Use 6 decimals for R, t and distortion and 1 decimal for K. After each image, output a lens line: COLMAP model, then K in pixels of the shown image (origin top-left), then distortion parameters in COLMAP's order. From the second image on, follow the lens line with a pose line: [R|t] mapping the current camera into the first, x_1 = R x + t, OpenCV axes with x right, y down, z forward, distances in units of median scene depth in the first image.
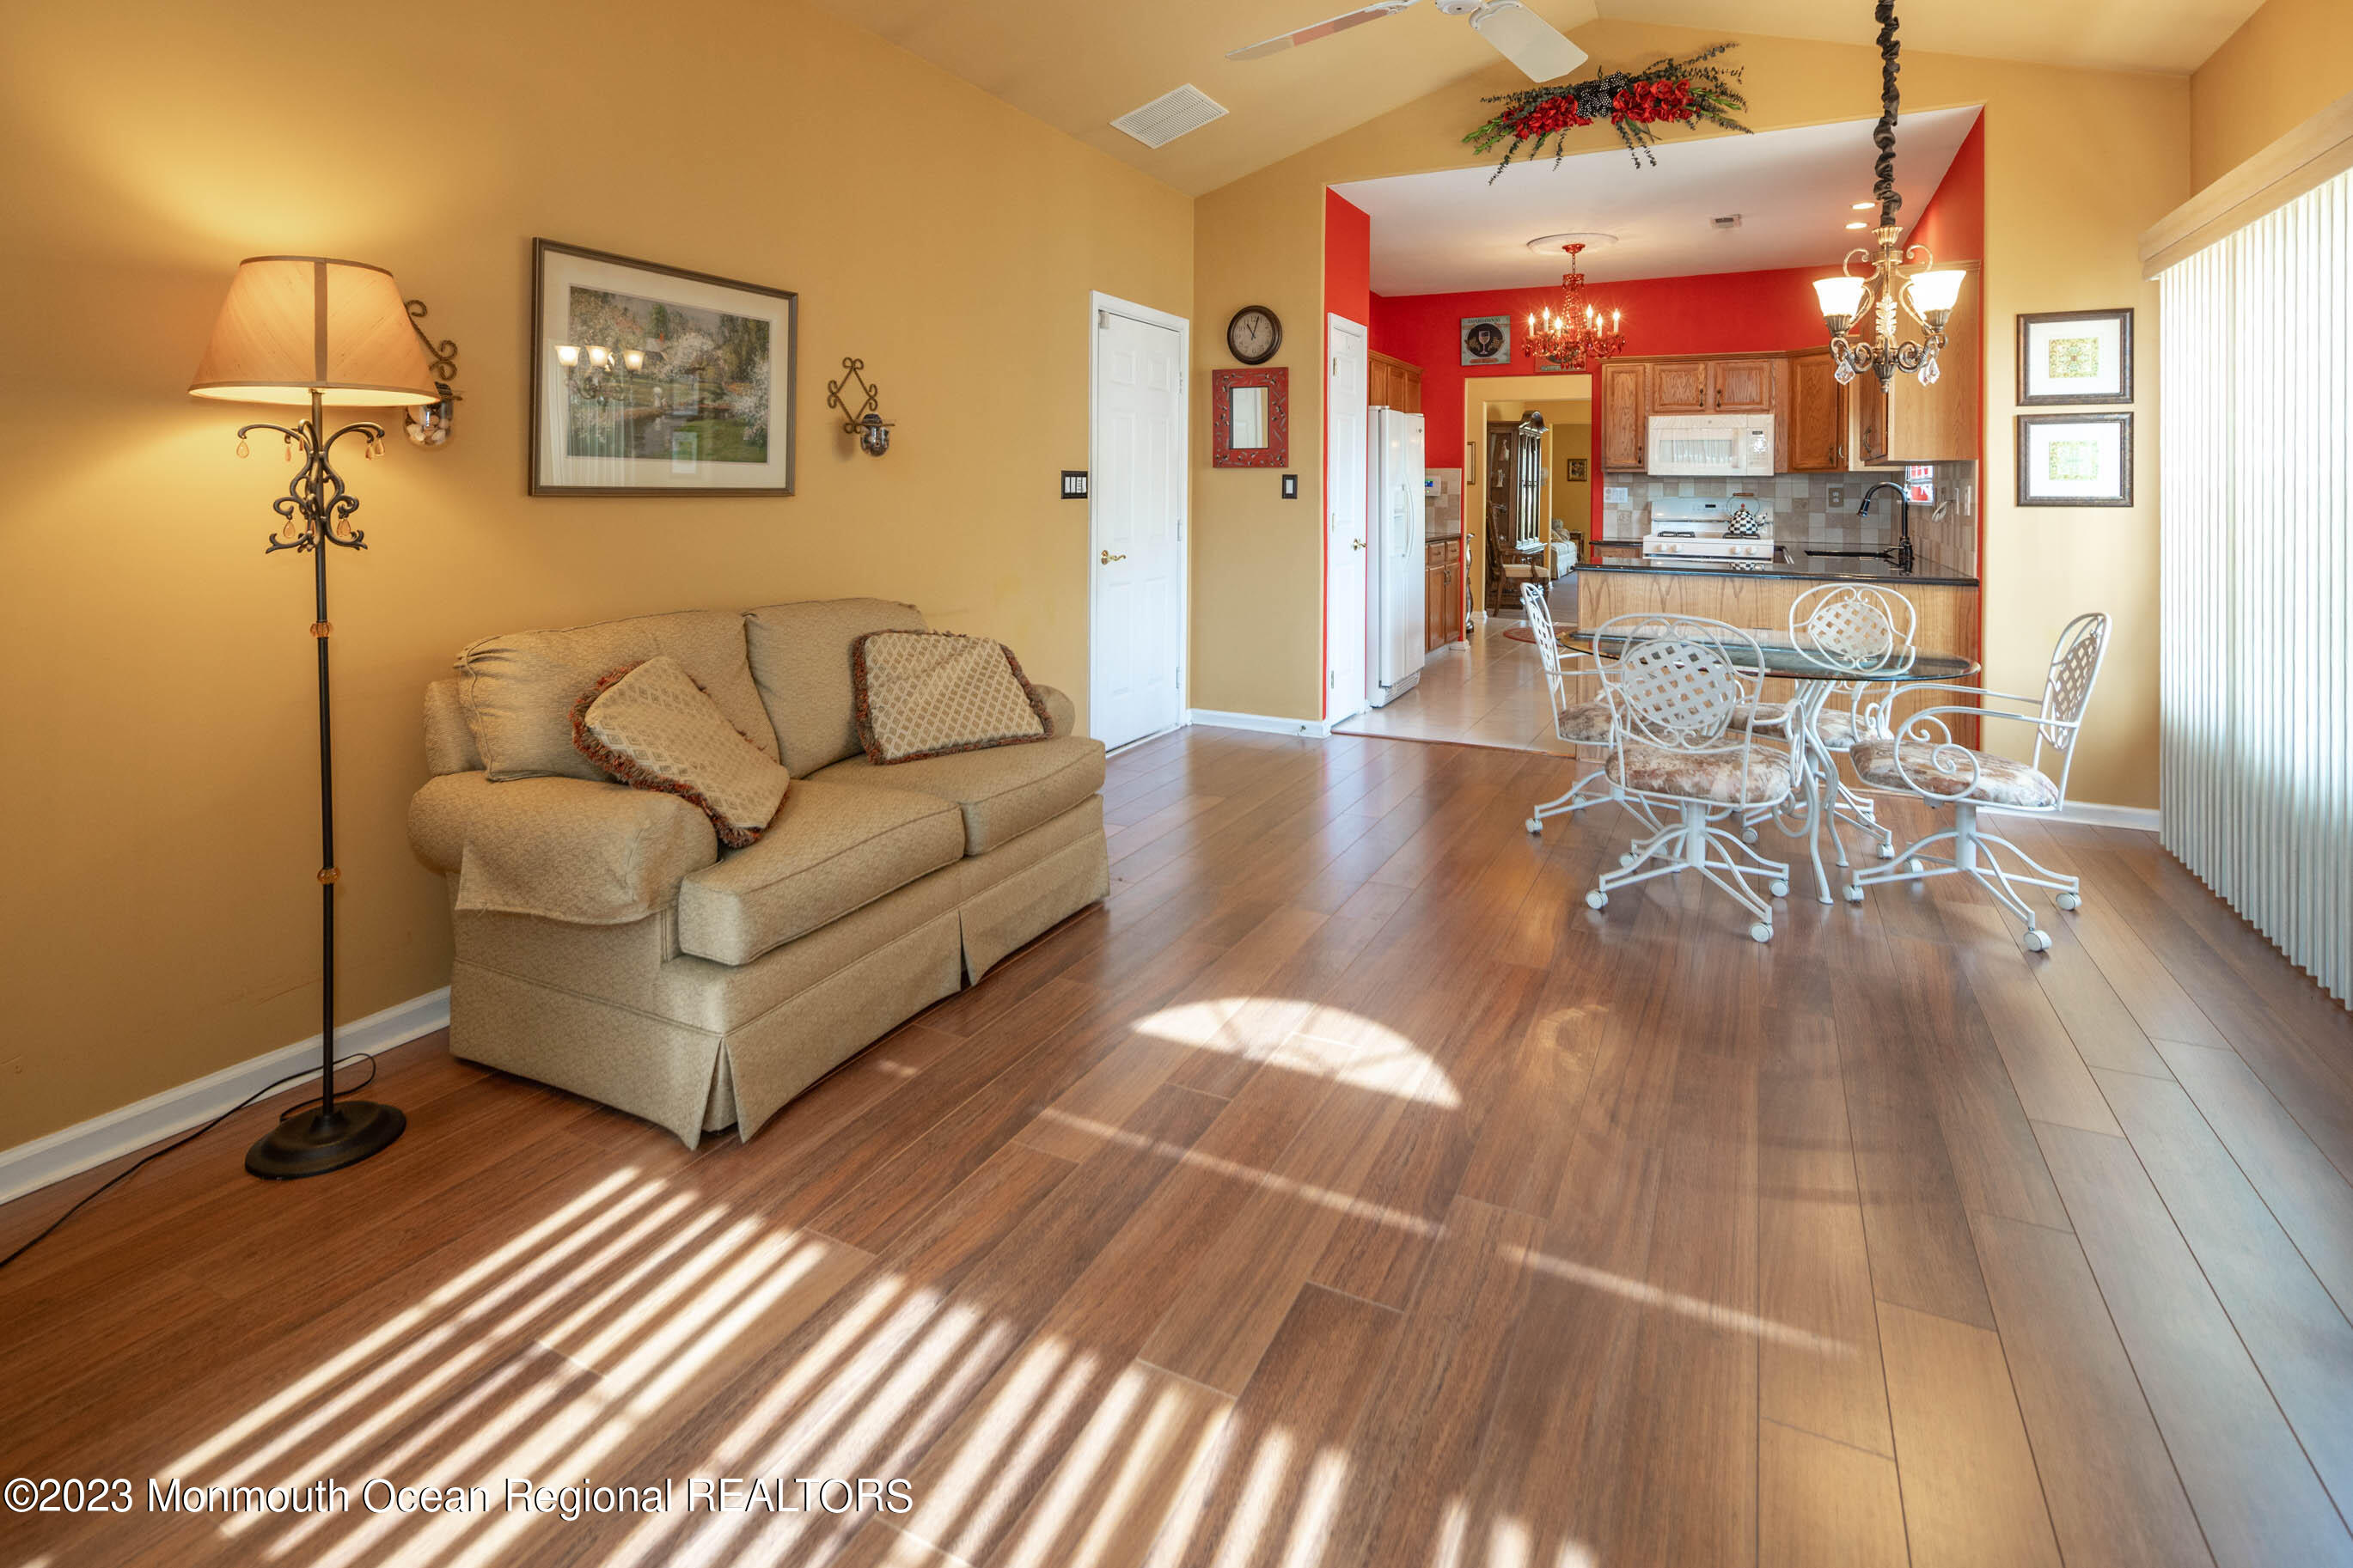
lens RADIAL K [[1144.8, 0, 1168.5], [0, 1144.8, 498.2], [0, 0, 1]] dist [0.008909, -0.006443]
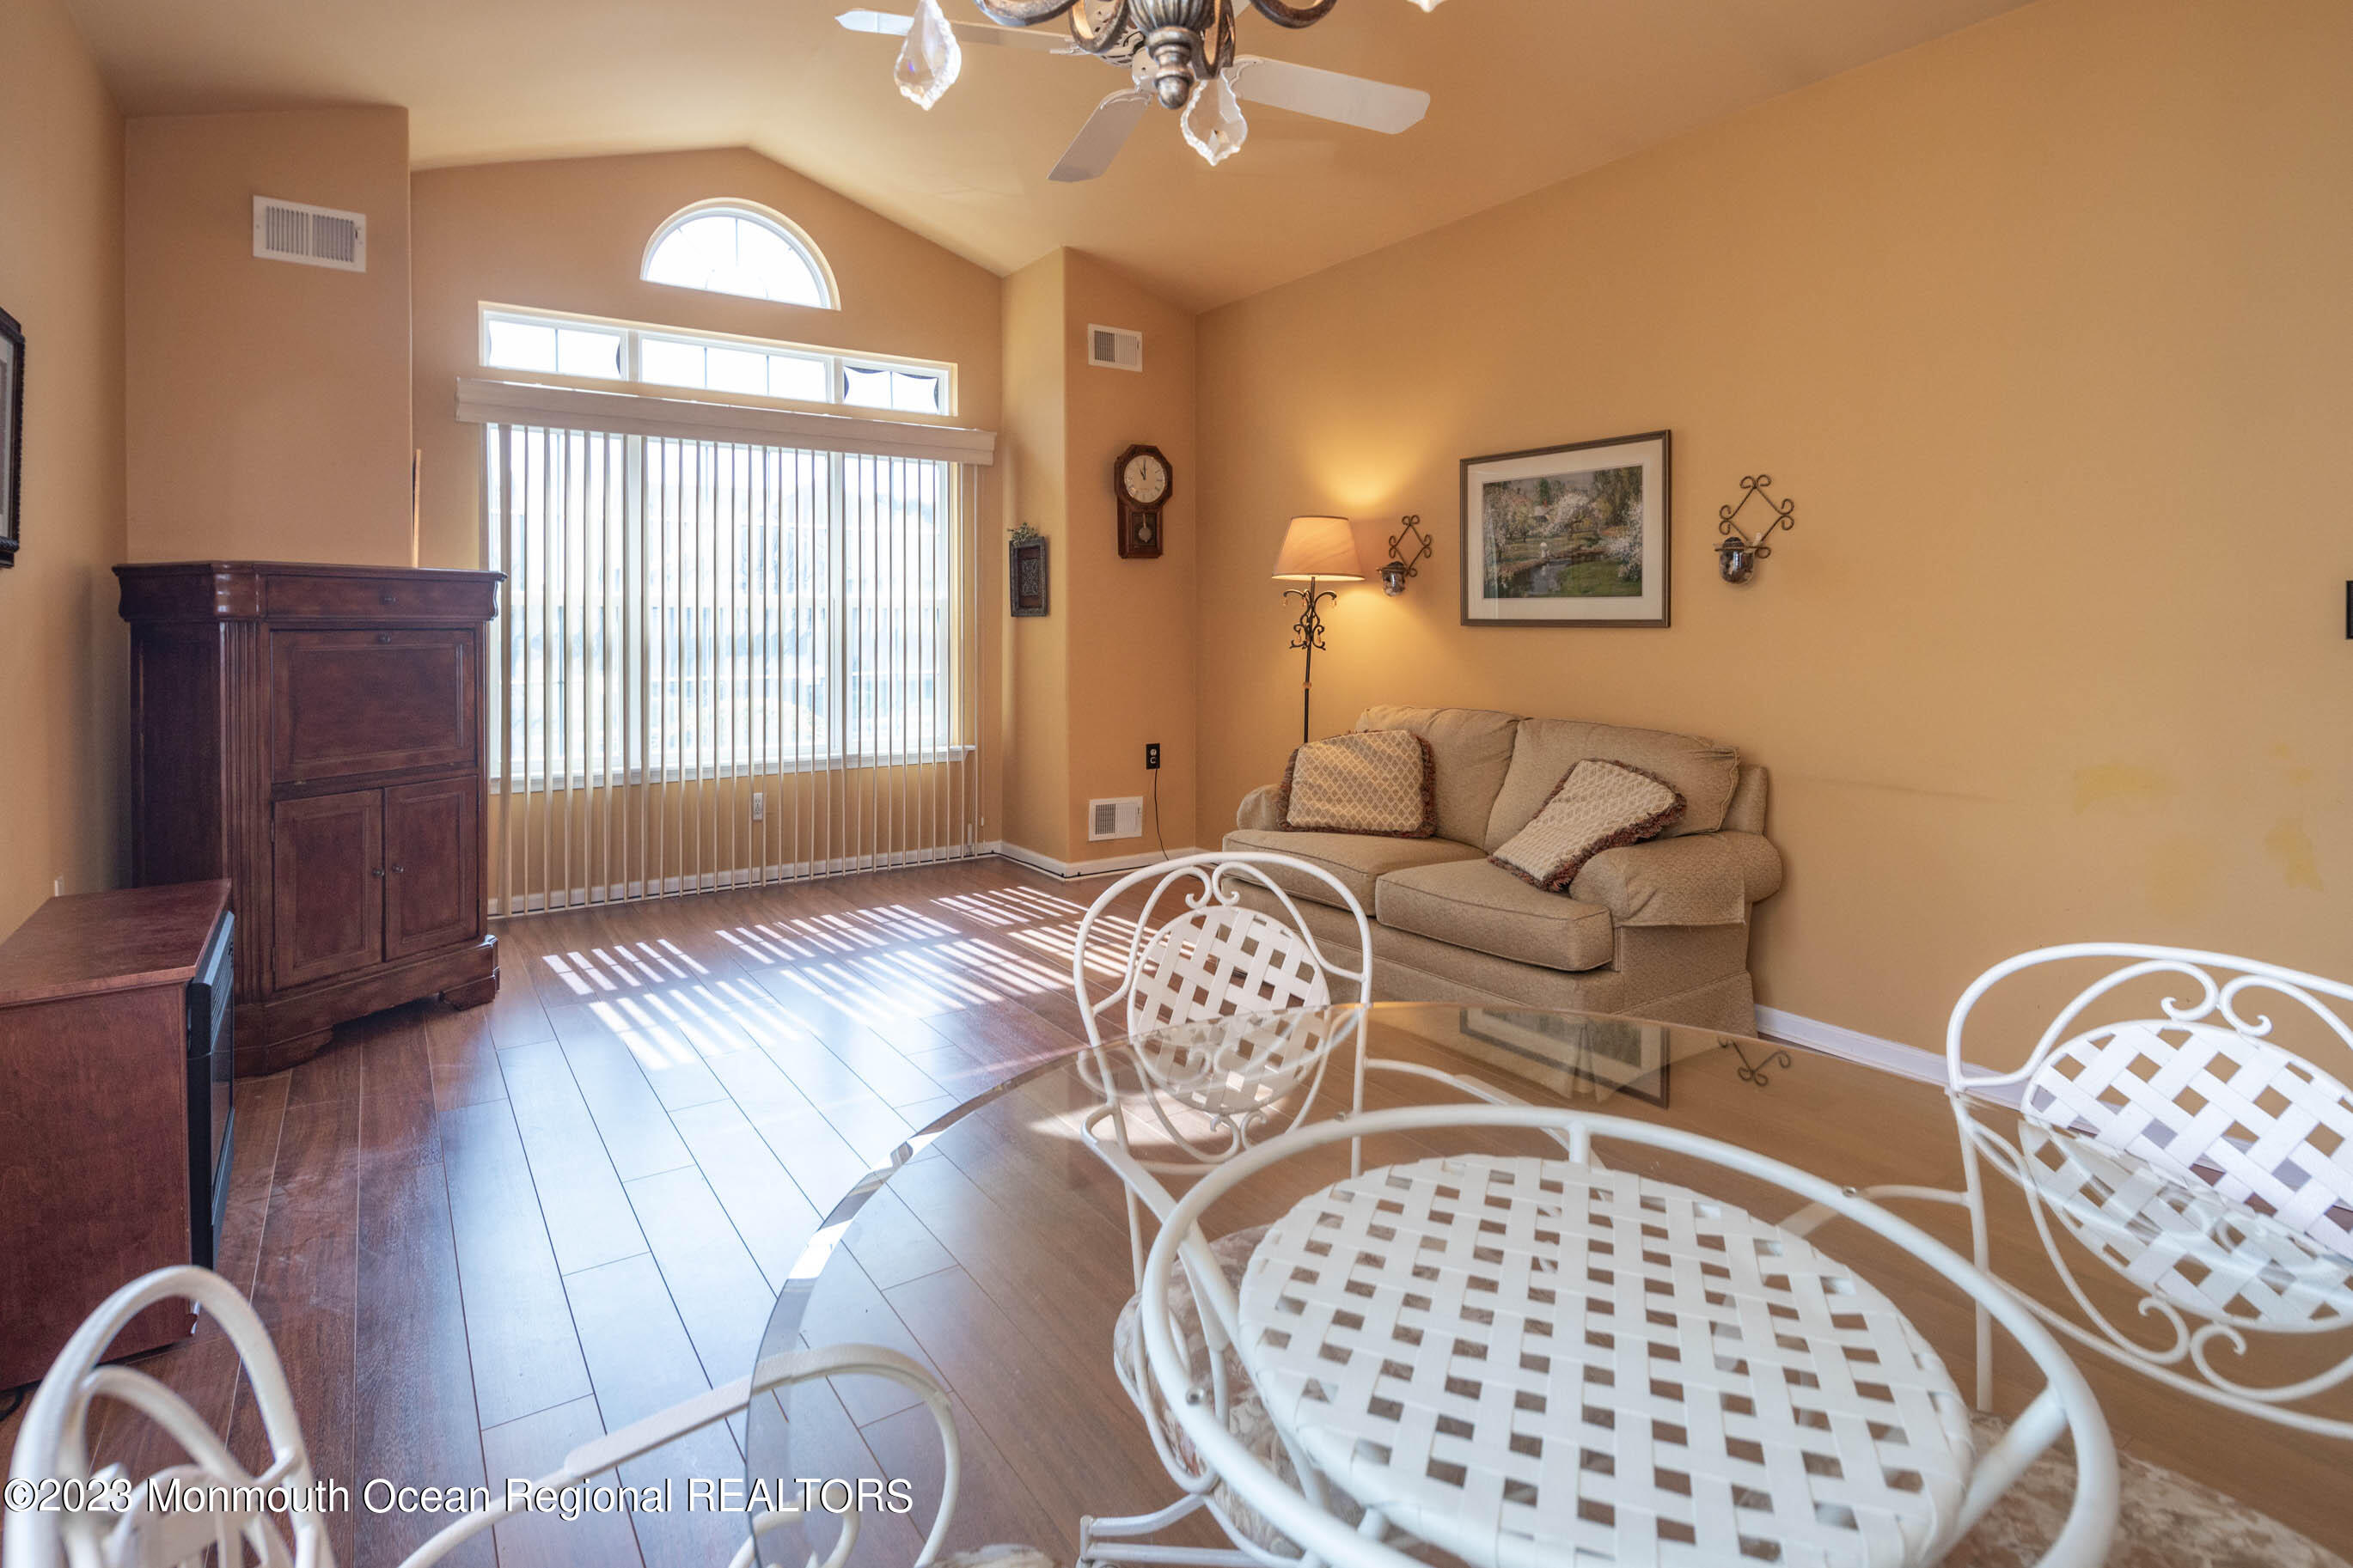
lens RADIAL K [[1144.8, 0, 1118.7], [0, 1144.8, 631.2], [0, 0, 1]] dist [0.008909, -0.006443]
pose [[-0.493220, 0.004160, -0.869895, 0.564894], [-0.010691, 0.999884, 0.010843, -0.003201], [0.869839, 0.014648, -0.493118, 0.749495]]
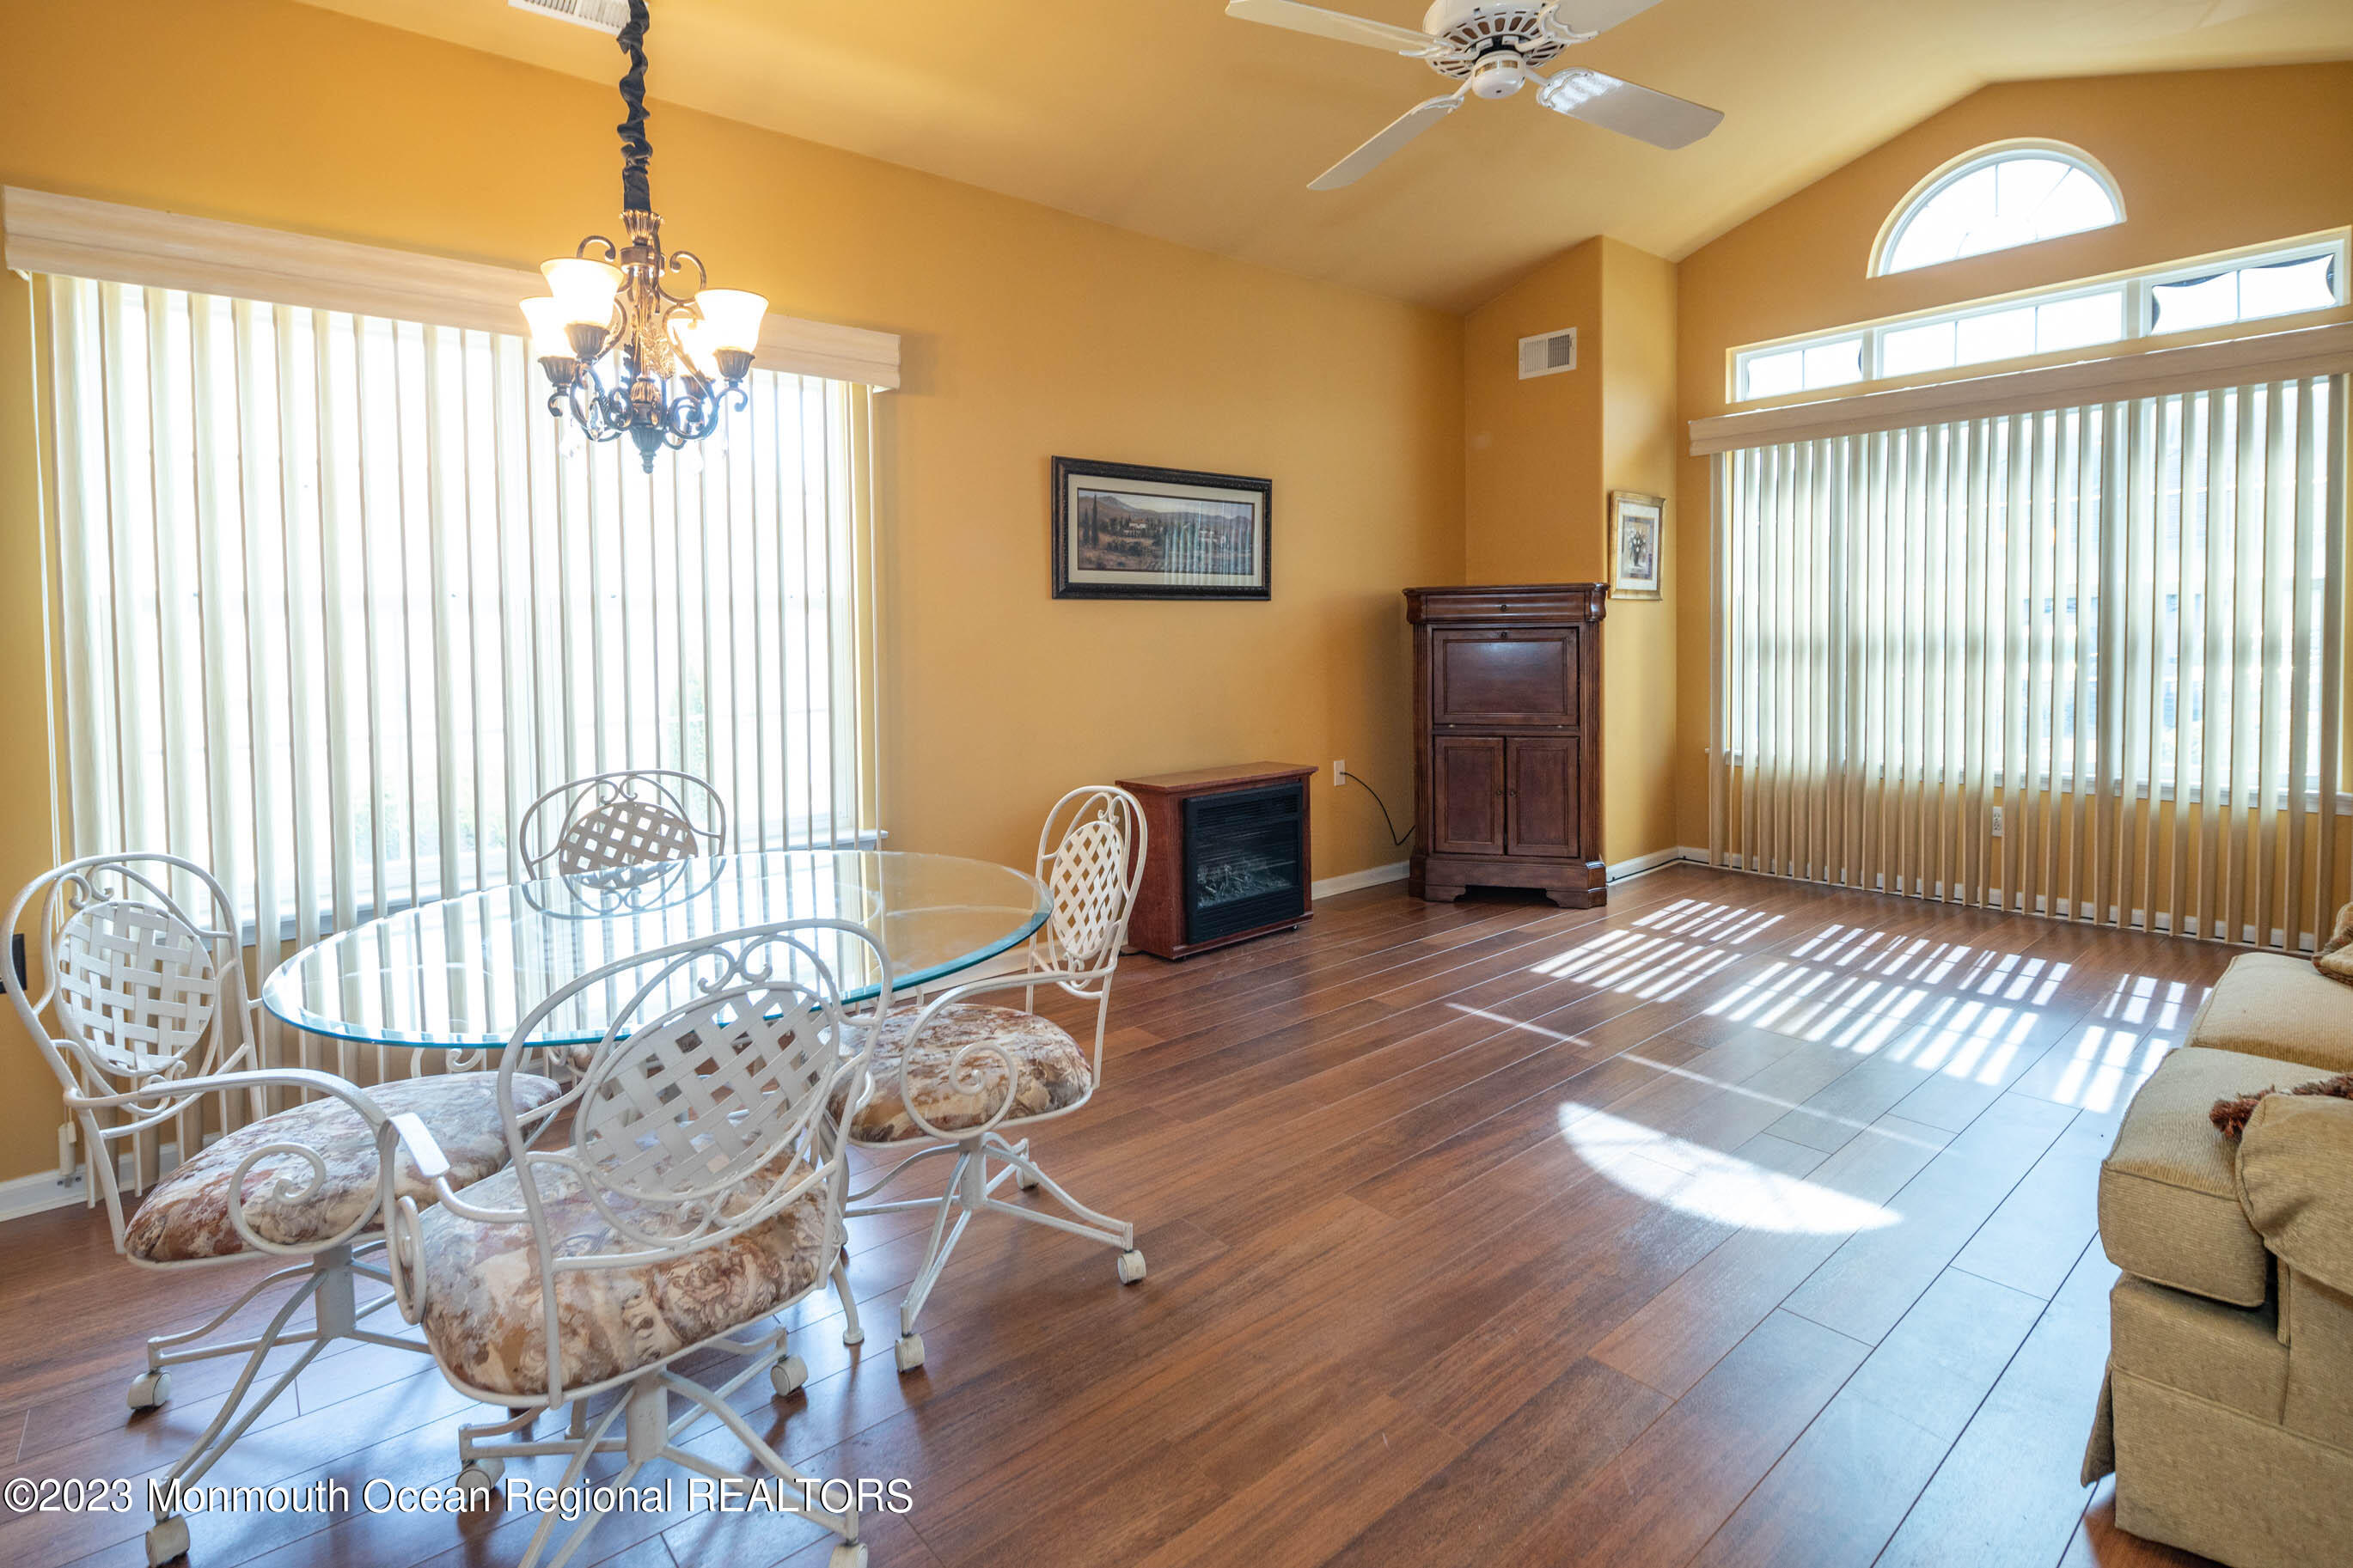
lens RADIAL K [[1144.8, 0, 1210.2], [0, 1144.8, 673.4], [0, 0, 1]] dist [0.008909, -0.006443]
pose [[-0.929930, -0.004987, 0.367703, 0.077623], [0.015279, 0.998521, 0.052184, -0.008893], [-0.367419, 0.054146, -0.928478, 1.046205]]
